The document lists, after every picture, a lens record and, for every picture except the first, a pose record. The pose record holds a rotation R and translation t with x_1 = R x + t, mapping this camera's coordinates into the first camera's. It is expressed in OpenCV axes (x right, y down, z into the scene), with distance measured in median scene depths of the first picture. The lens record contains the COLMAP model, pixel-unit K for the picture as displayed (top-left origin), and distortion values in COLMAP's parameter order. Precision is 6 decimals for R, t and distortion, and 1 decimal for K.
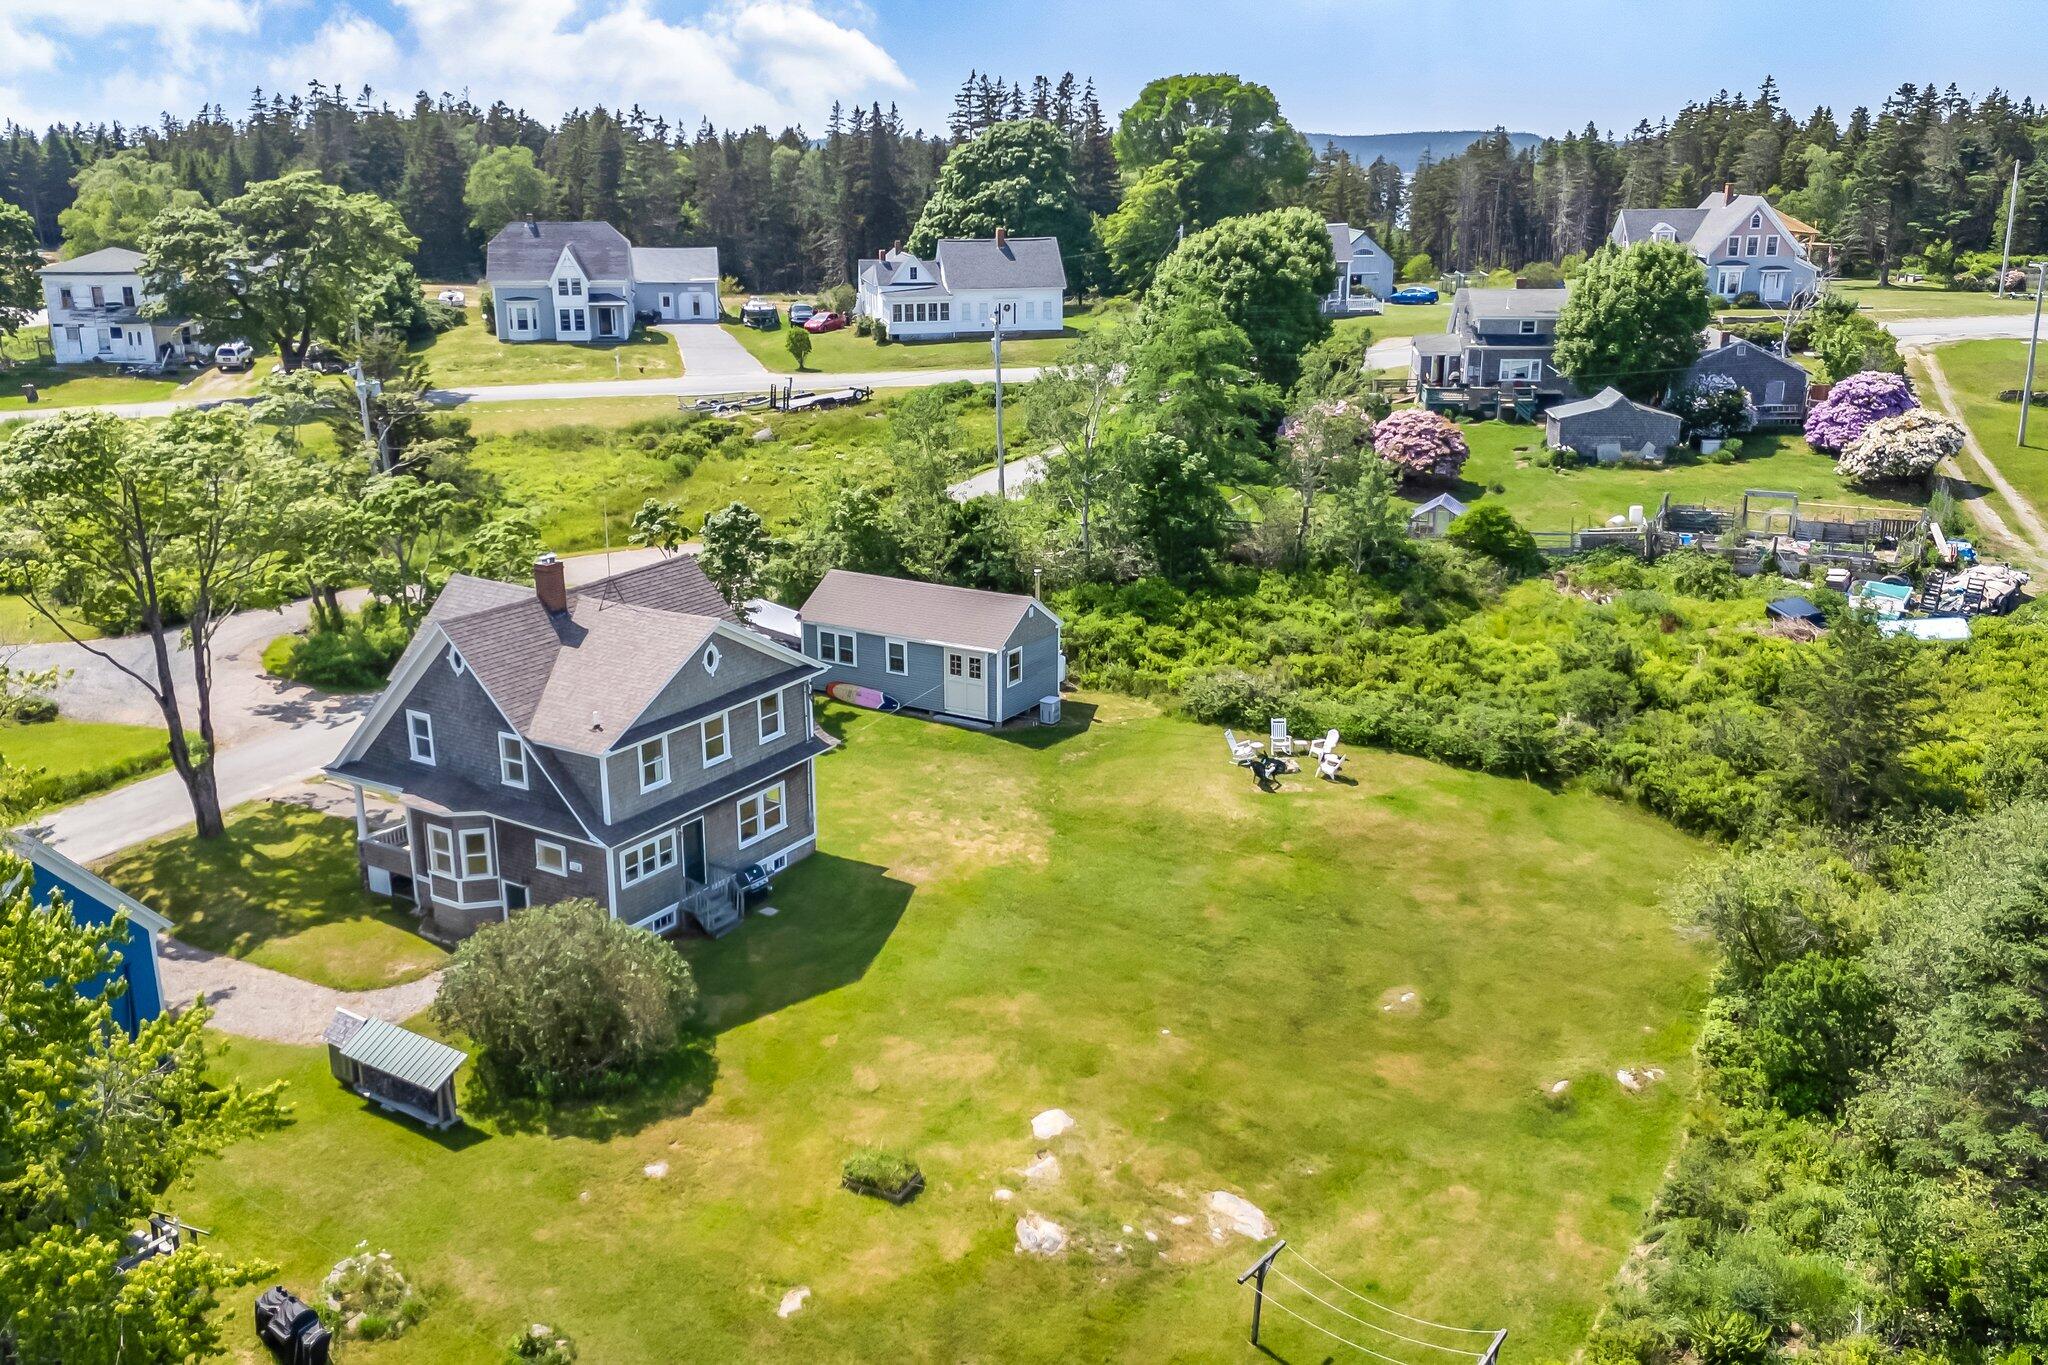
lens RADIAL K [[1827.5, 0, 1028.8], [0, 1827.5, 685.2], [0, 0, 1]] dist [0.117713, -0.174403]
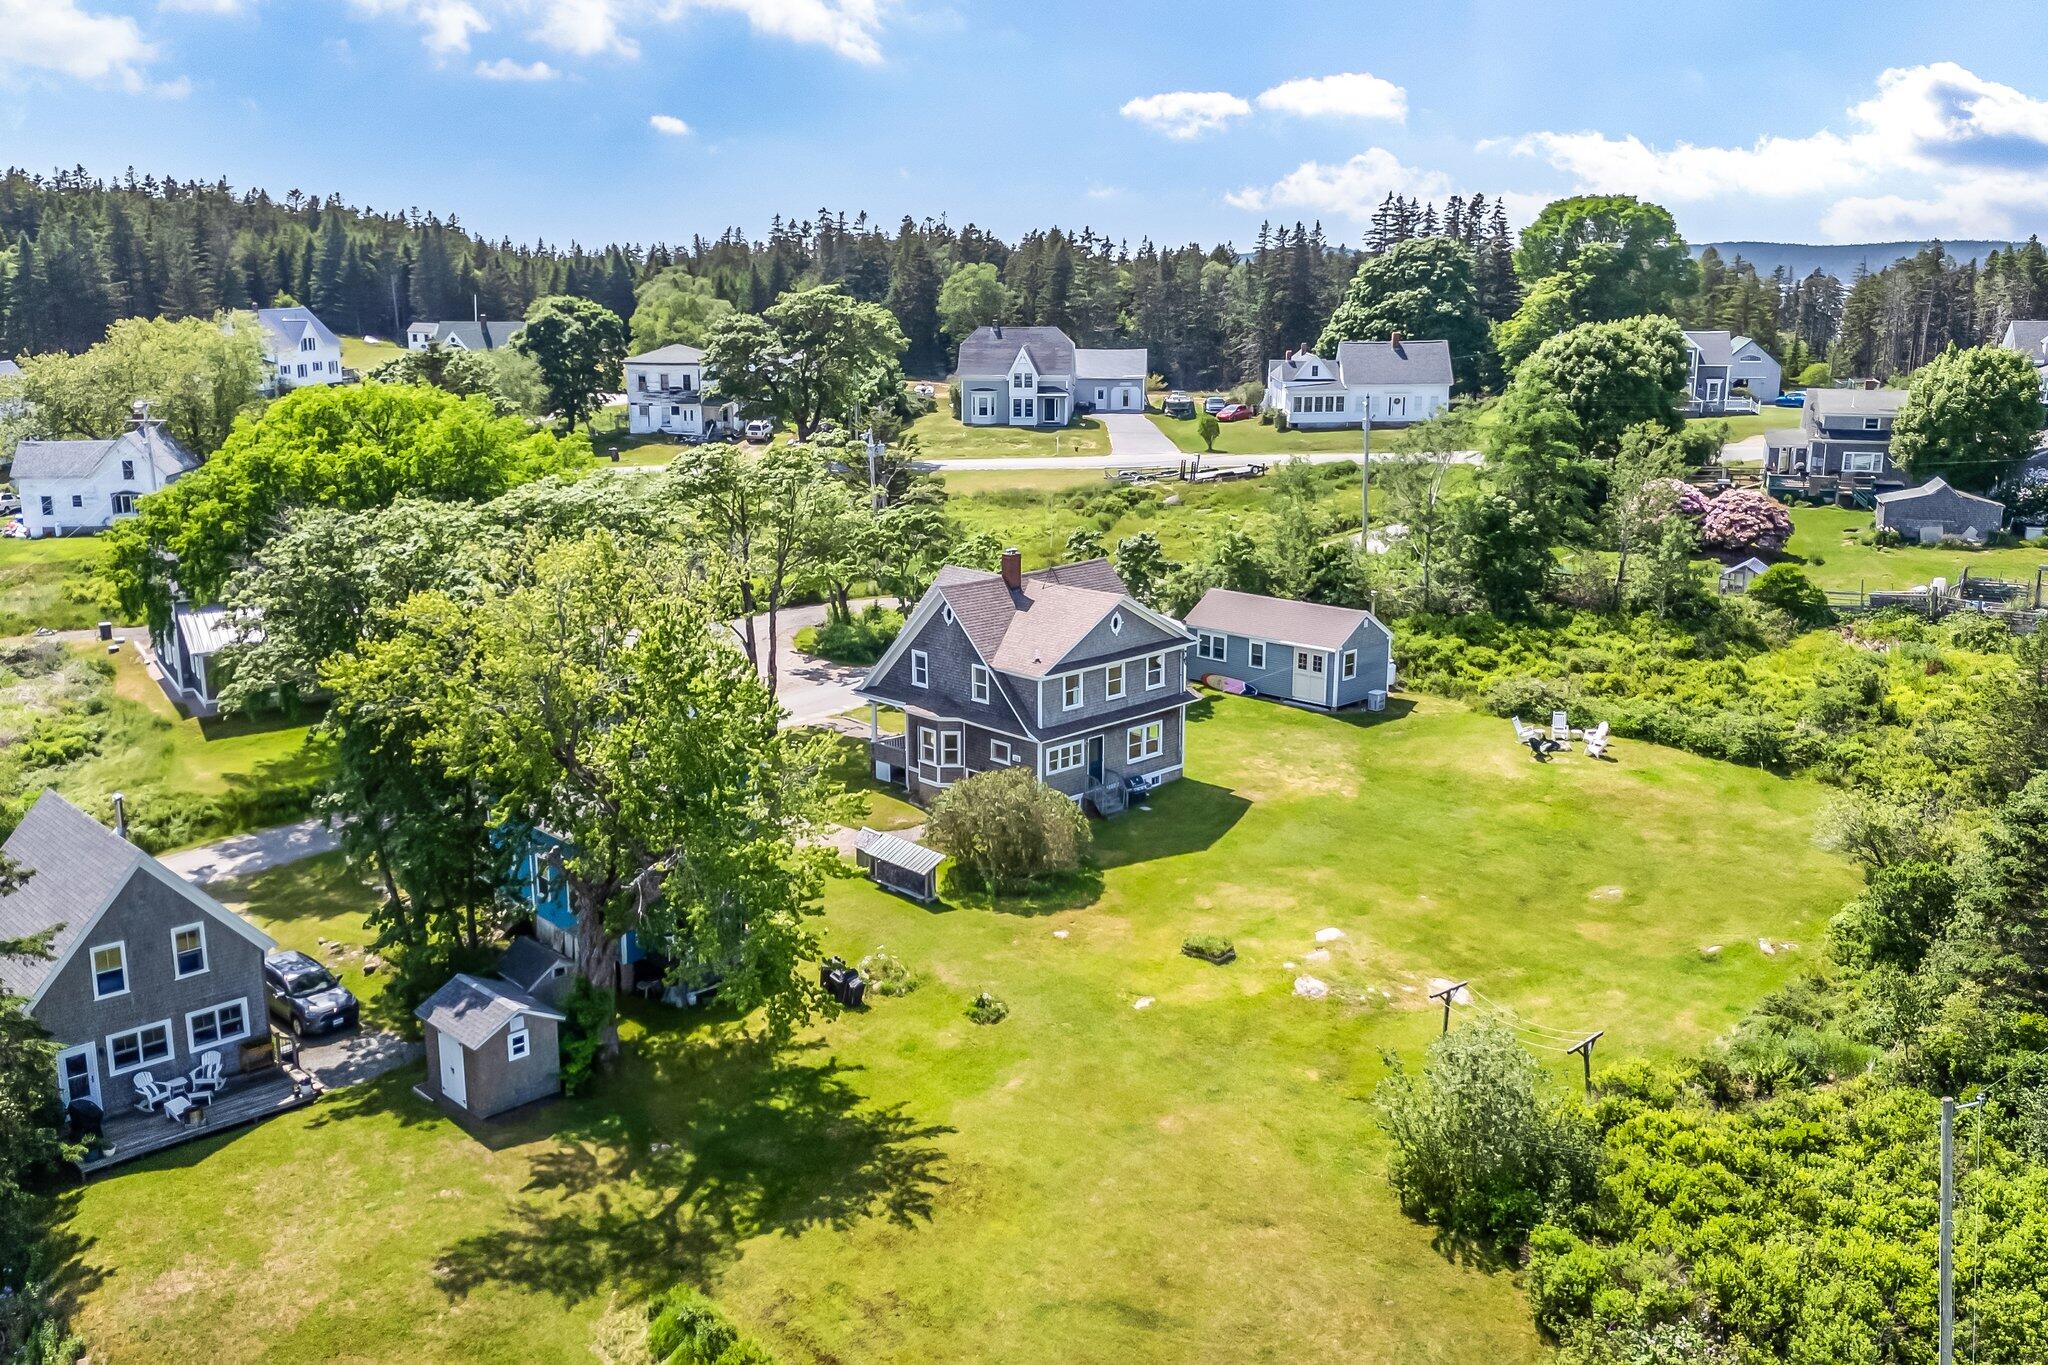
lens RADIAL K [[1827.5, 0, 1002.3], [0, 1827.5, 691.0], [0, 0, 1]] dist [0.117713, -0.174403]
pose [[0.970647, 0.057315, -0.233581, 0.050408], [-0.069727, 0.996540, -0.045226, 0.073597], [0.230180, 0.060186, 0.971285, -0.267169]]
